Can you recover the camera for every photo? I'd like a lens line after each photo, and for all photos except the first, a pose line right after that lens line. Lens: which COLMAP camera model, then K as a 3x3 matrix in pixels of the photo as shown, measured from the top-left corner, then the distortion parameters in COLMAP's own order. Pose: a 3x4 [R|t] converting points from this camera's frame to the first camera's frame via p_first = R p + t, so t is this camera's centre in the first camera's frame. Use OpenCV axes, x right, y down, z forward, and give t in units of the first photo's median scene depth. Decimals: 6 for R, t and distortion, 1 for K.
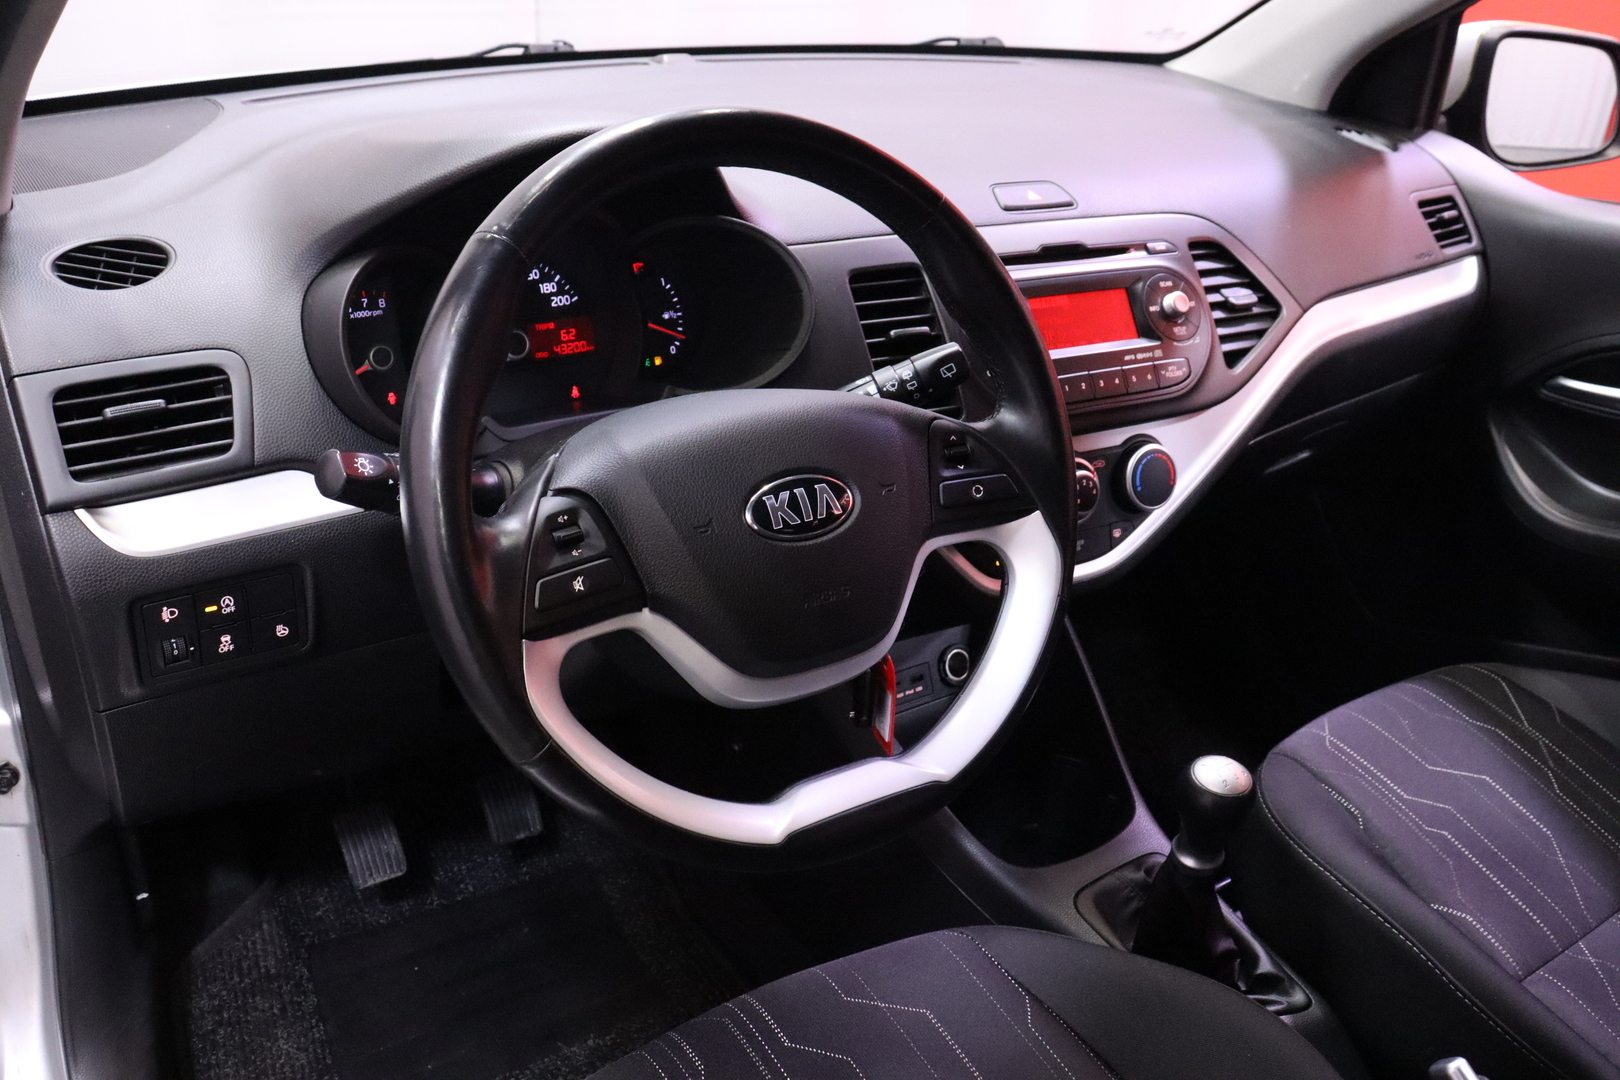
lens RADIAL K [[1516.4, 0, 810.0], [0, 1516.4, 540.0], [0, 0, 1]] dist [-0.068526, 0.001051]
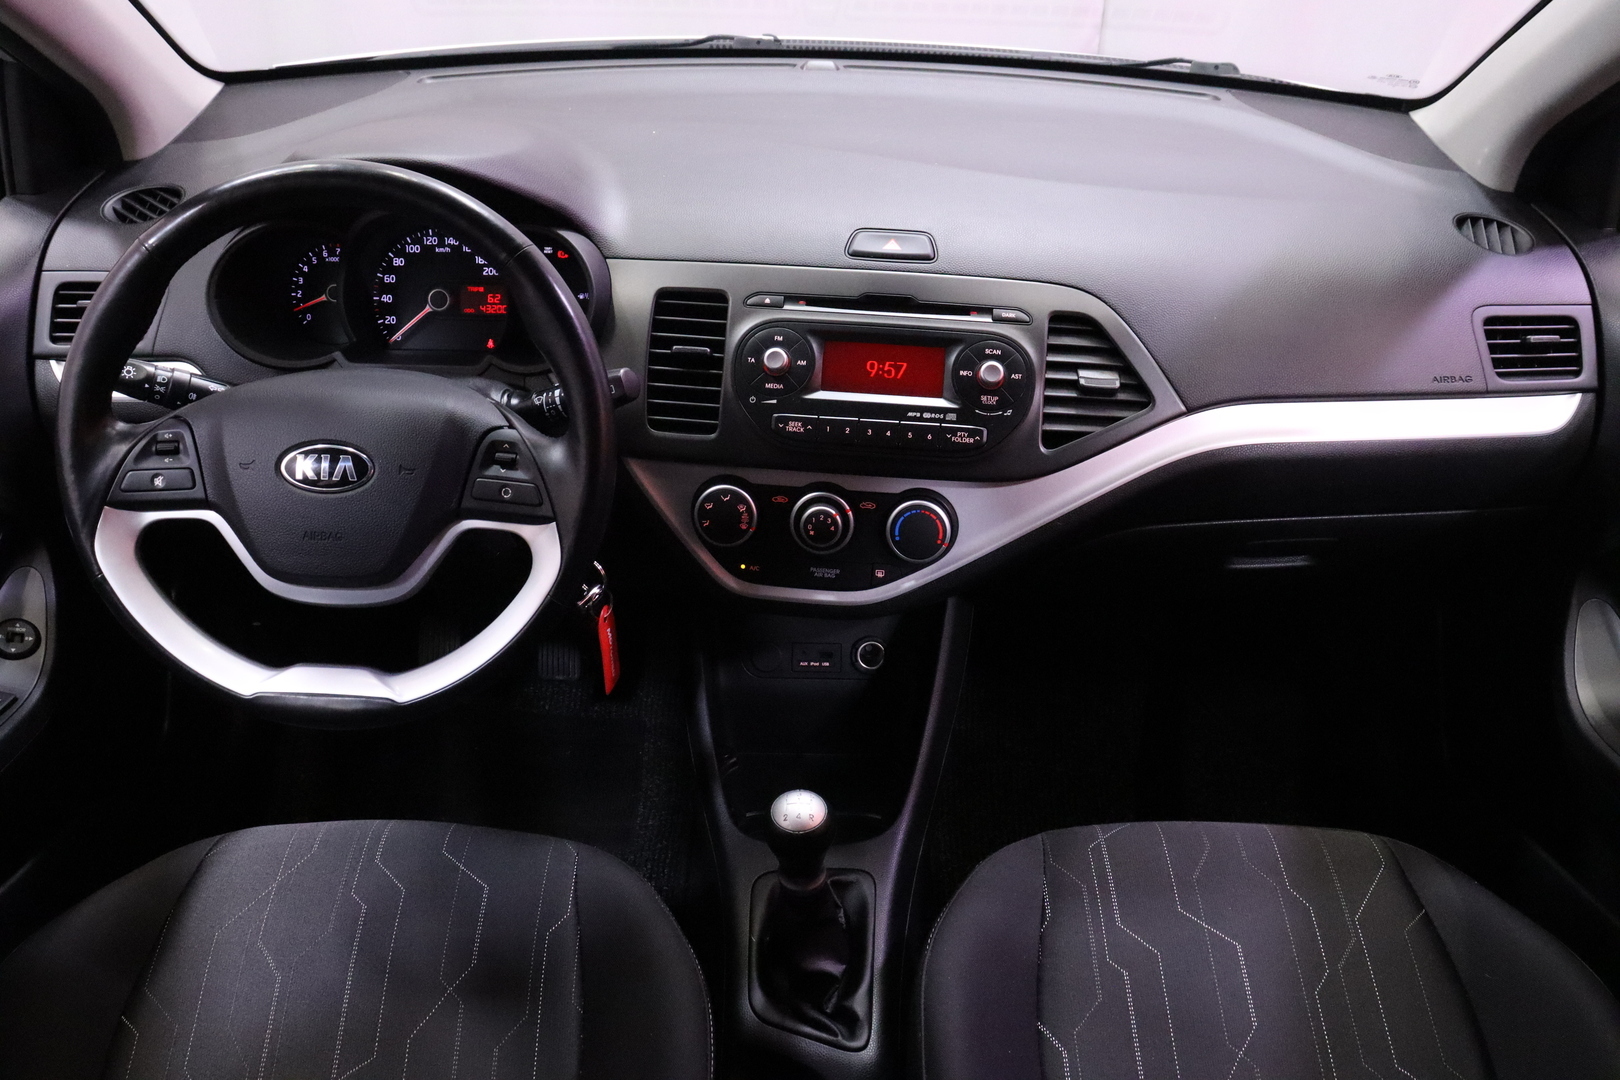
lens RADIAL K [[1495.8, 0, 810.0], [0, 1495.8, 540.0], [0, 0, 1]] dist [-0.114249, 0.012560]
pose [[0.796993, 0.271231, -0.539662, 0.723366], [-0.226410, 0.962509, 0.149381, -0.172621], [0.559946, 0.003130, 0.828523, 0.103986]]
